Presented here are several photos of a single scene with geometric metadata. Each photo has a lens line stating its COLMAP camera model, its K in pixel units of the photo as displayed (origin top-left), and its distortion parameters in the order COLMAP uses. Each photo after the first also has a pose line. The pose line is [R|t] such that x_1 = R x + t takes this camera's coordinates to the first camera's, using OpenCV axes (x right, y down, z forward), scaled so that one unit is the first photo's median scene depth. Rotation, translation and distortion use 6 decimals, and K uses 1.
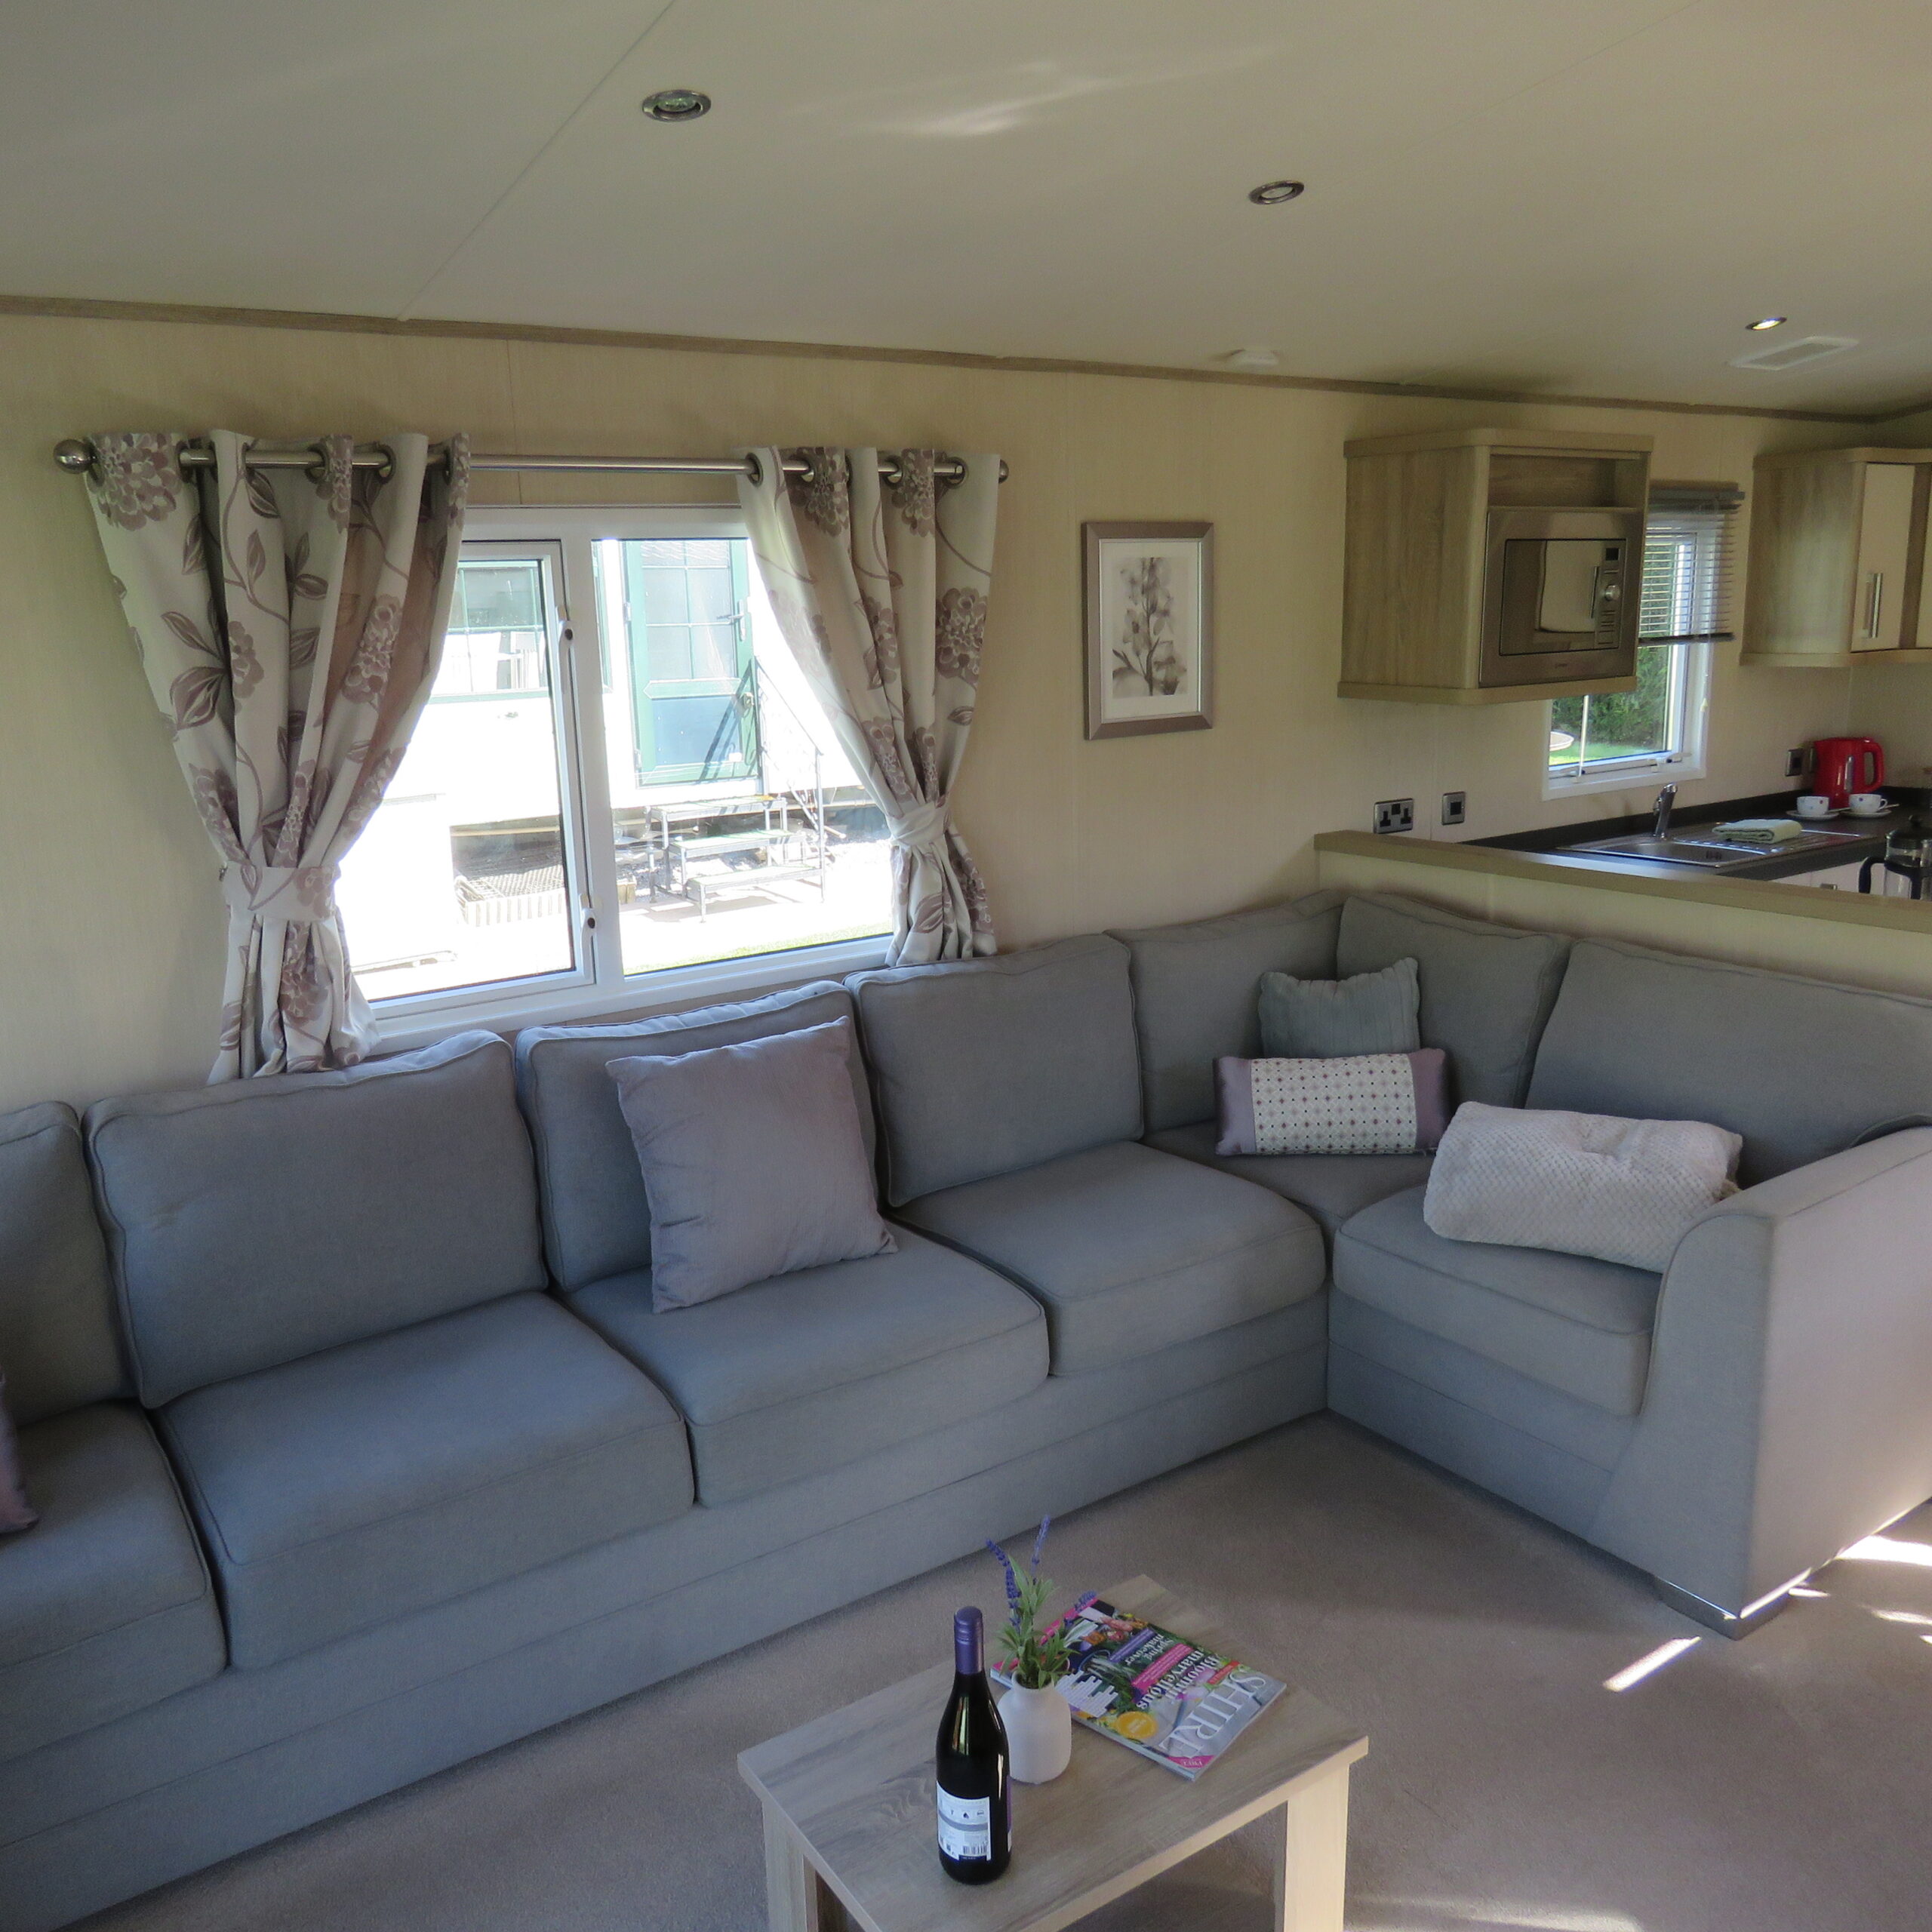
lens RADIAL K [[1623.9, 0, 966.0], [0, 1623.9, 966.0], [0, 0, 1]] dist [-0.001788, -0.003784]
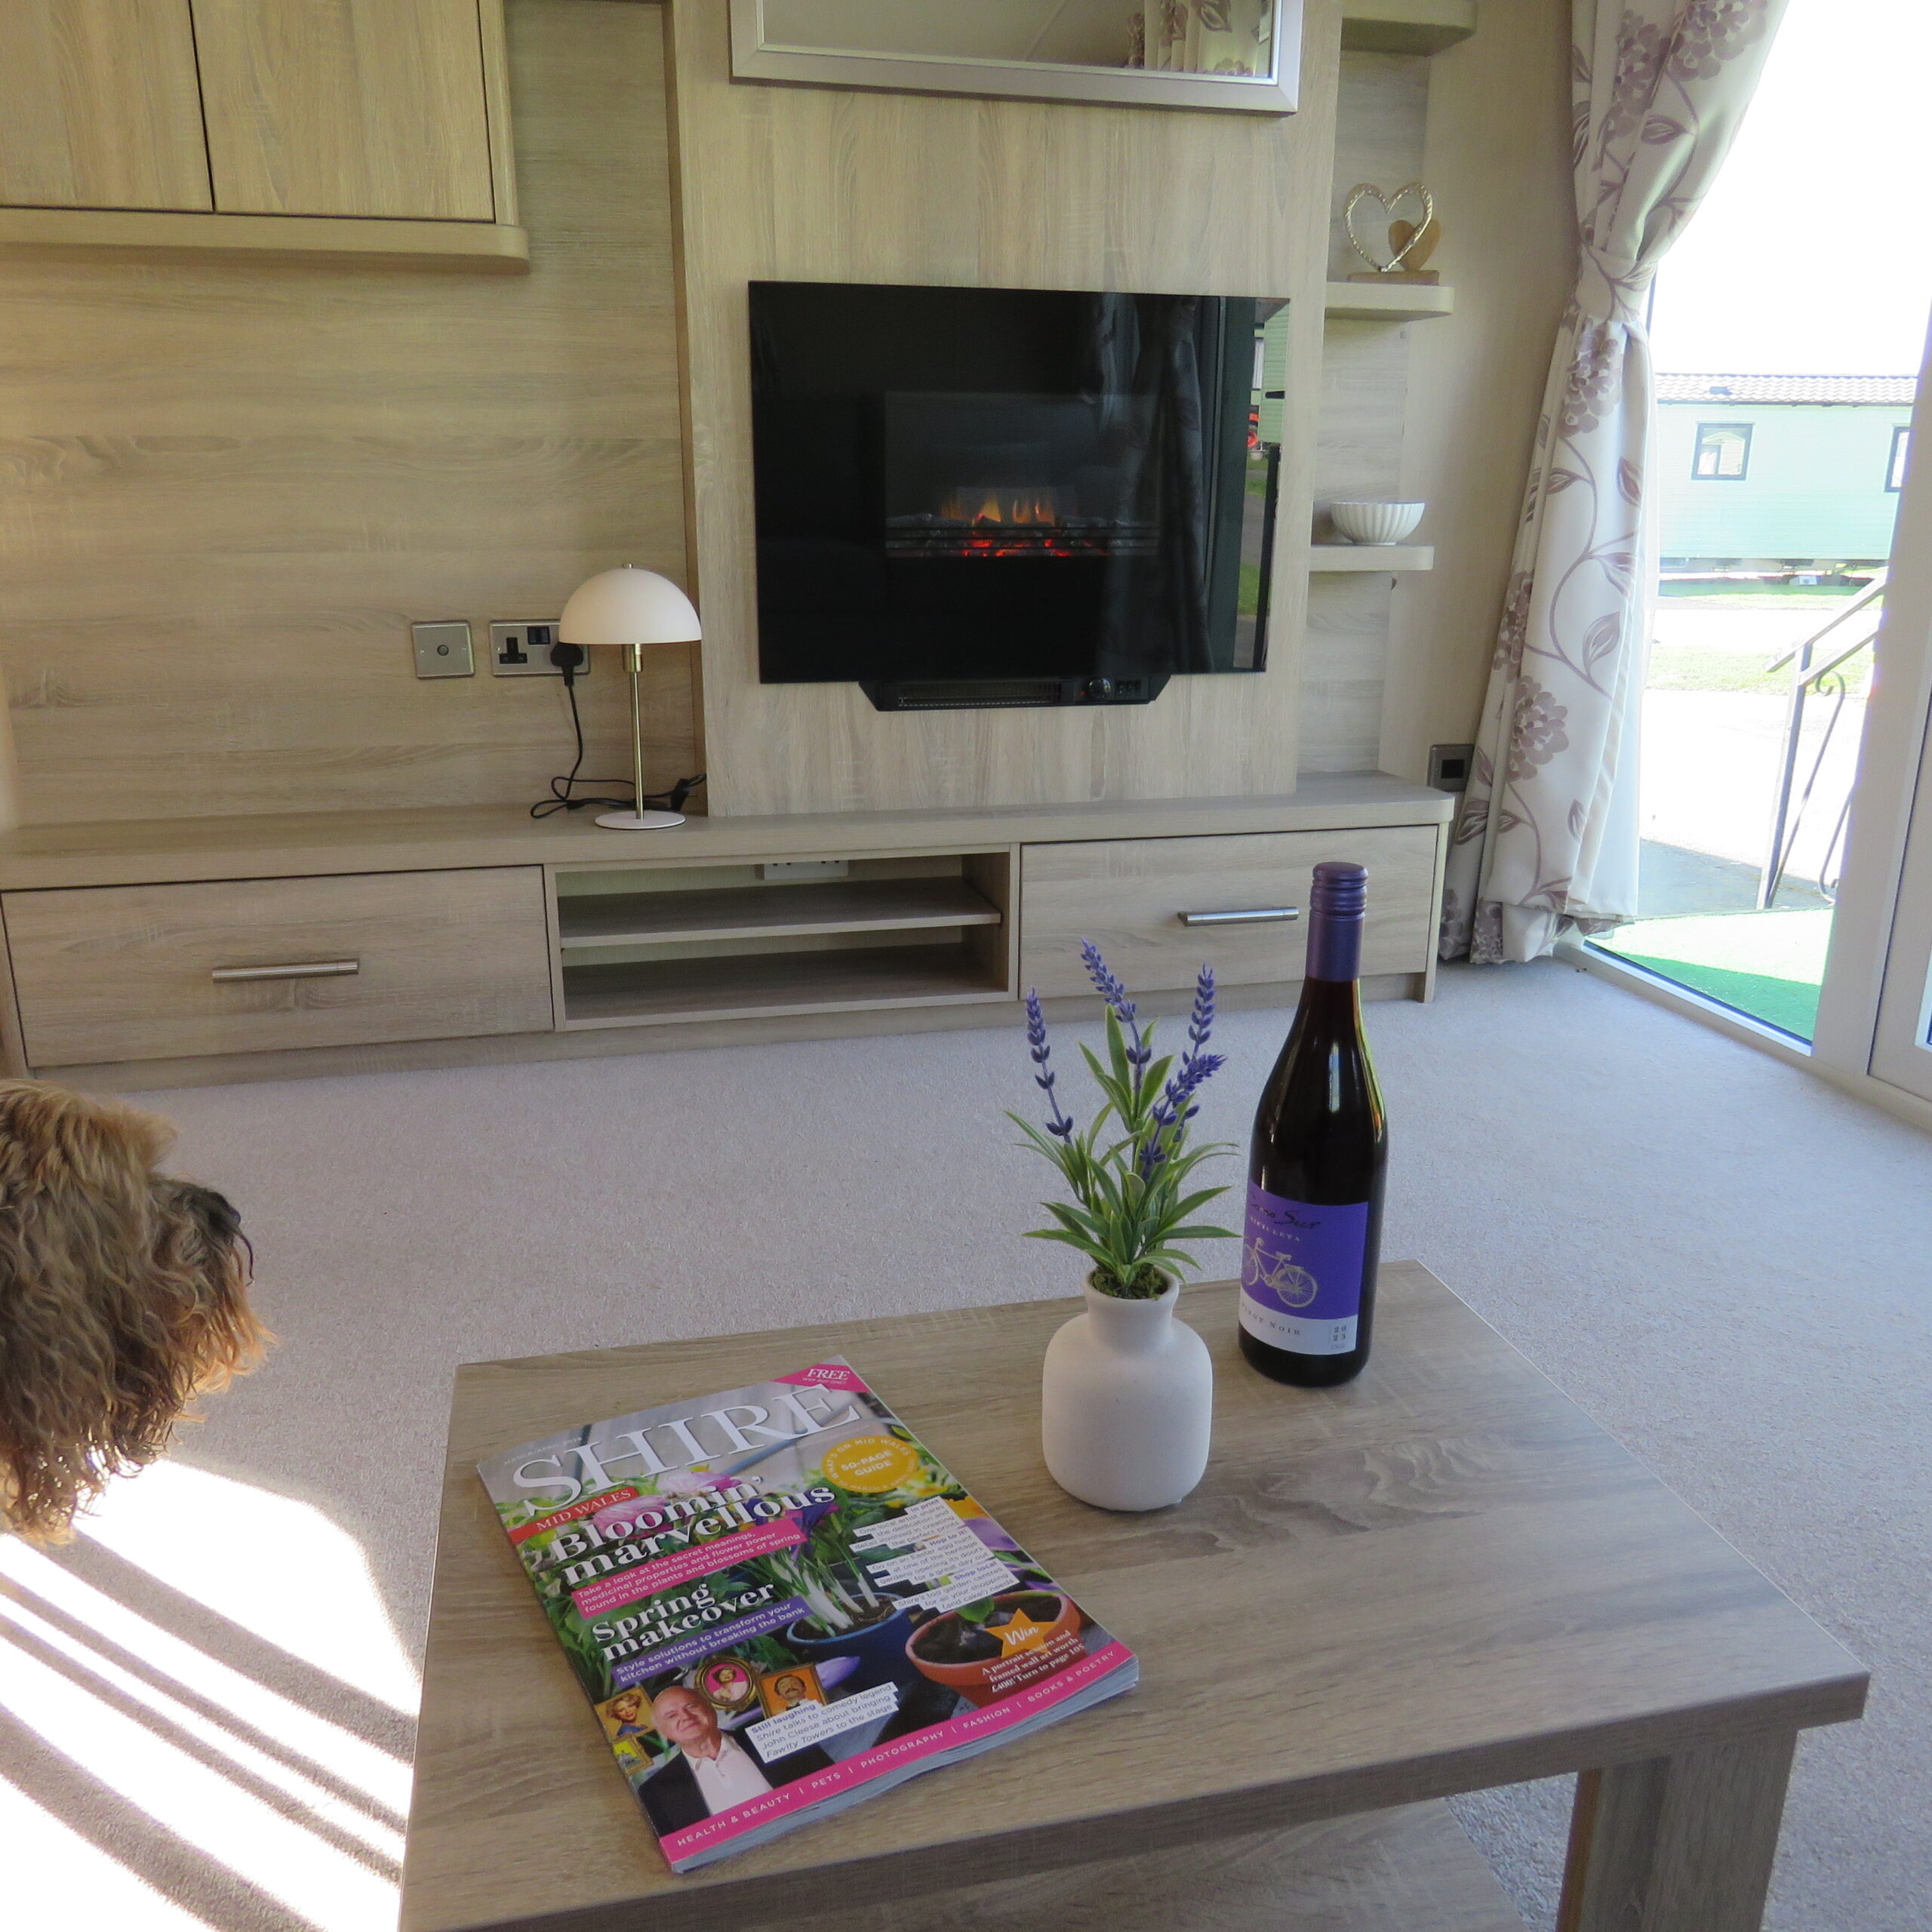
lens RADIAL K [[1623.9, 0, 966.0], [0, 1623.9, 966.0], [0, 0, 1]] dist [-0.001788, -0.003784]
pose [[-0.935023, -0.075605, 0.346432, -0.058041], [0.104316, 0.875116, 0.472536, 0.137996], [-0.338894, 0.477971, -0.810367, 1.213630]]
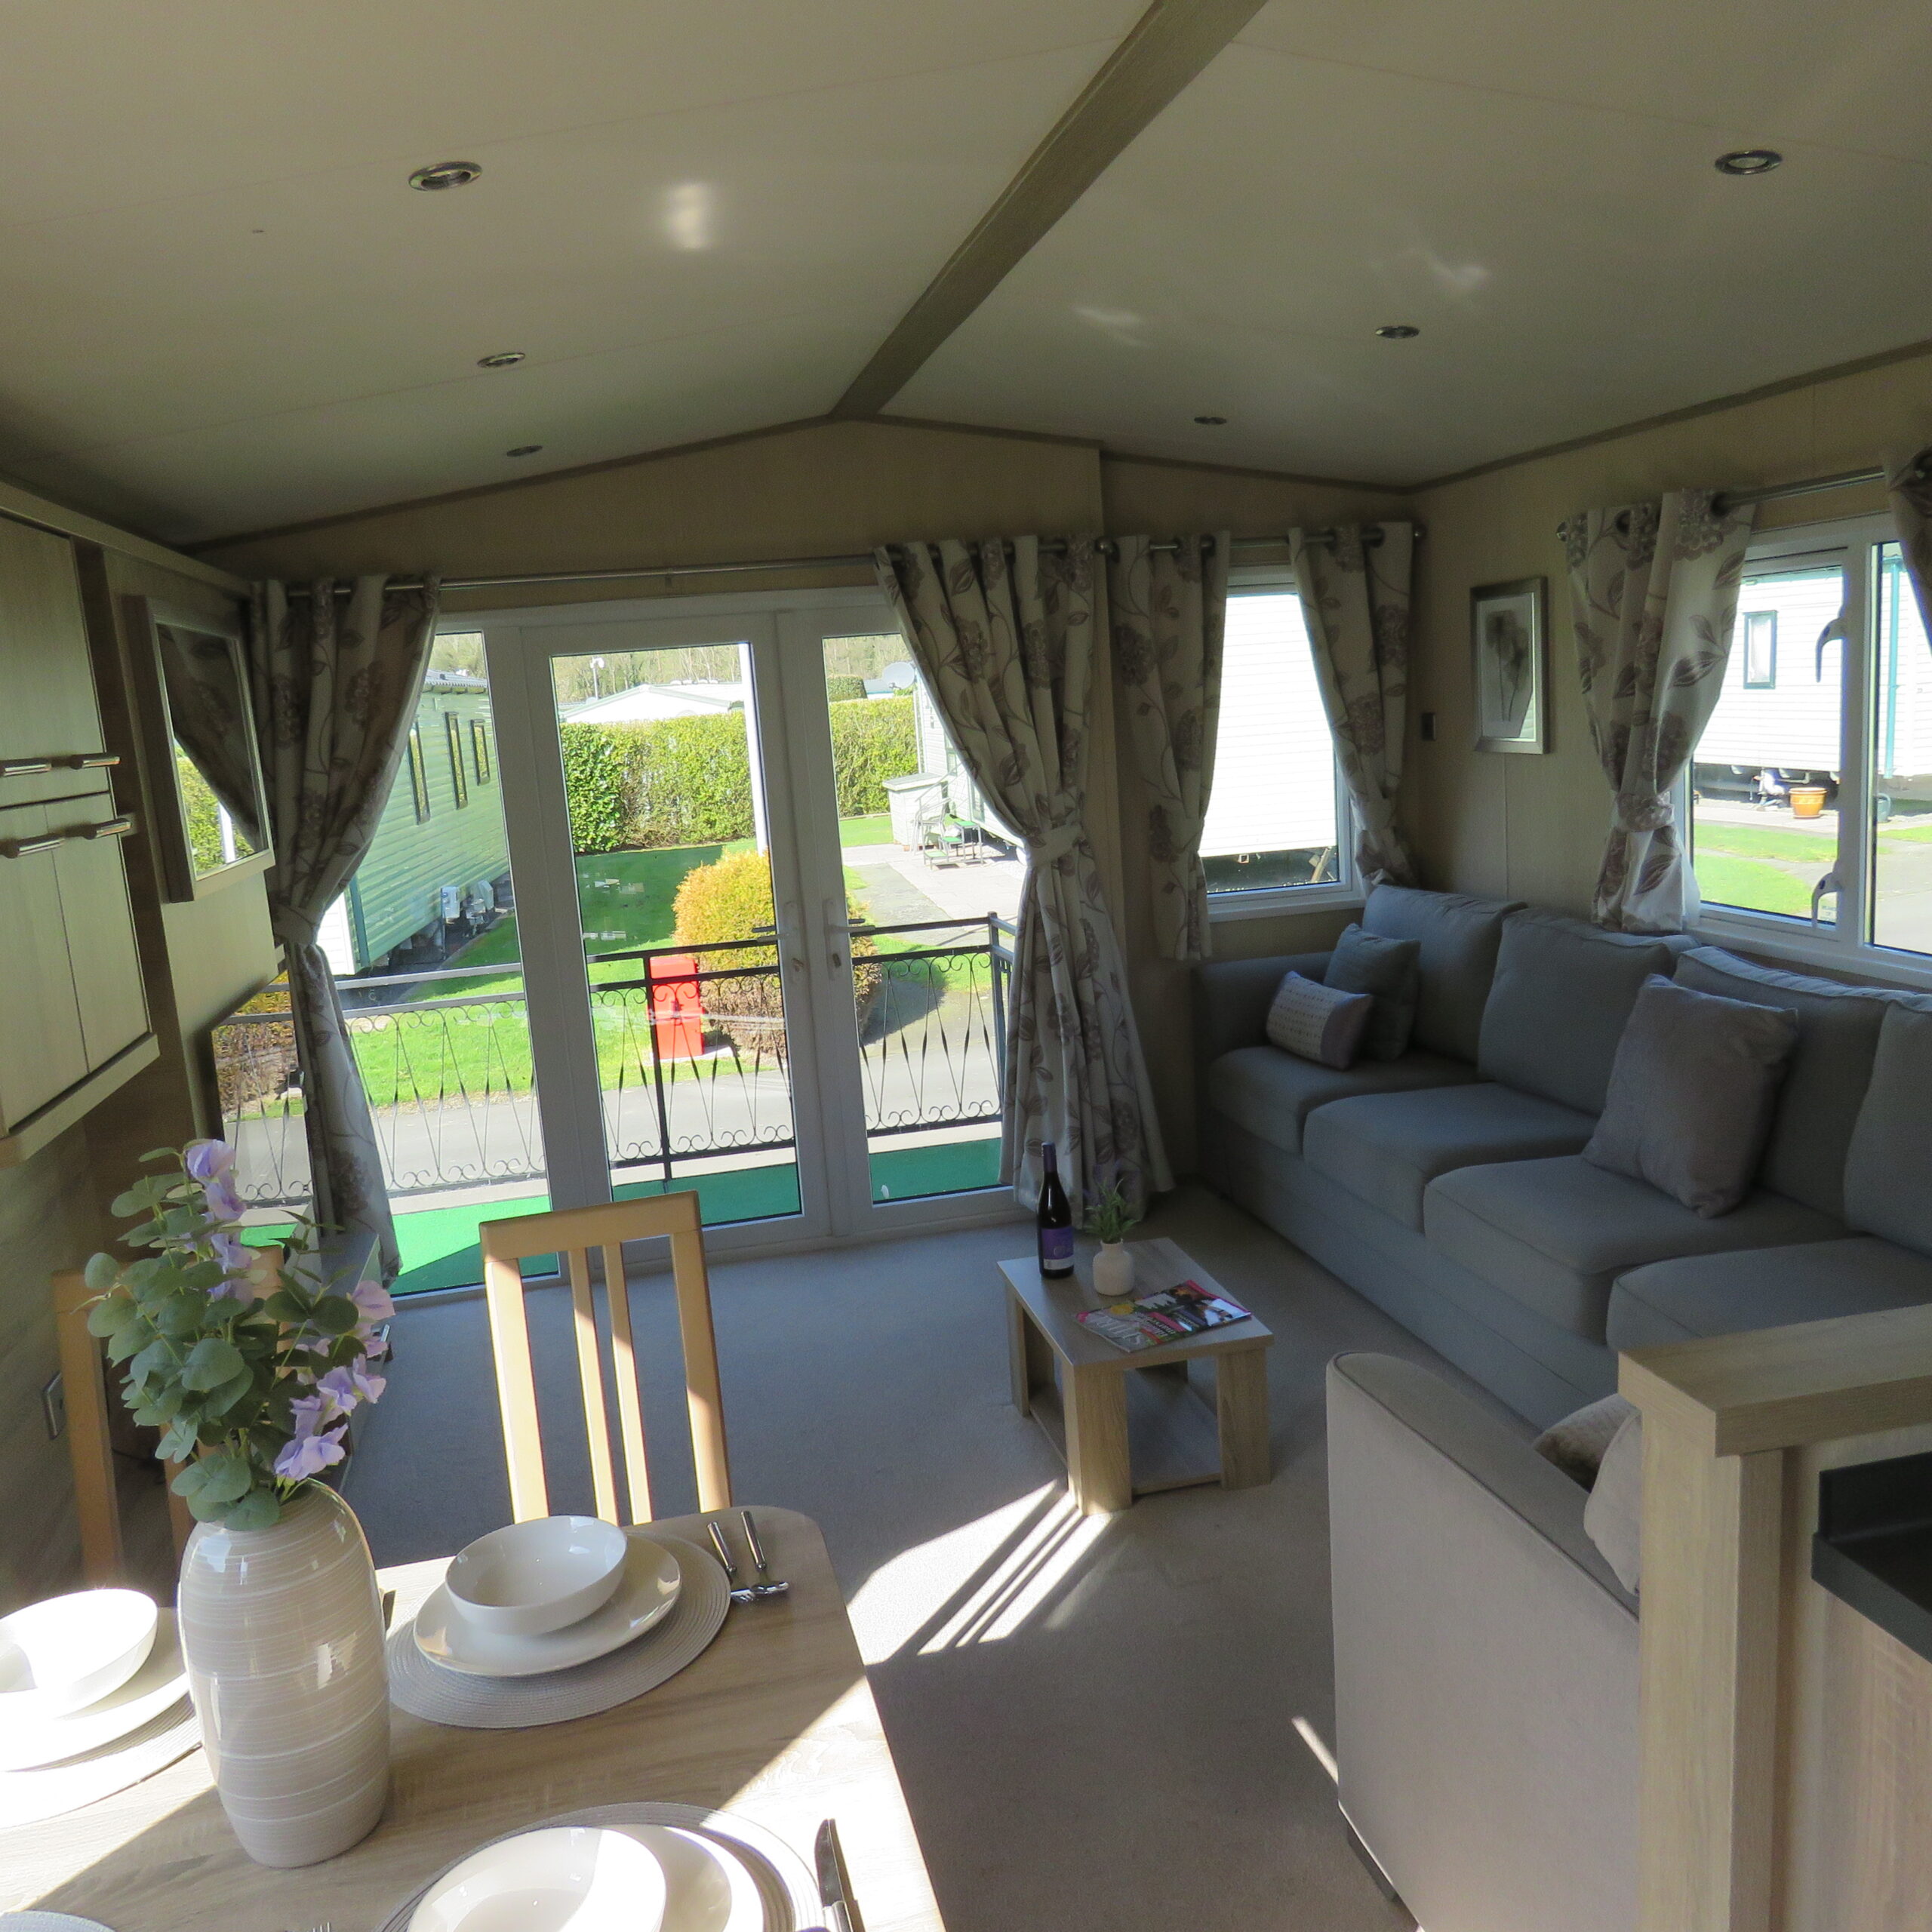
lens RADIAL K [[1623.9, 0, 966.0], [0, 1623.9, 966.0], [0, 0, 1]] dist [-0.001788, -0.003784]
pose [[-0.348288, 0.210236, -0.913508, 1.566427], [-0.131488, 0.953933, 0.269671, -0.304440], [0.928120, 0.214039, -0.304600, 1.223887]]
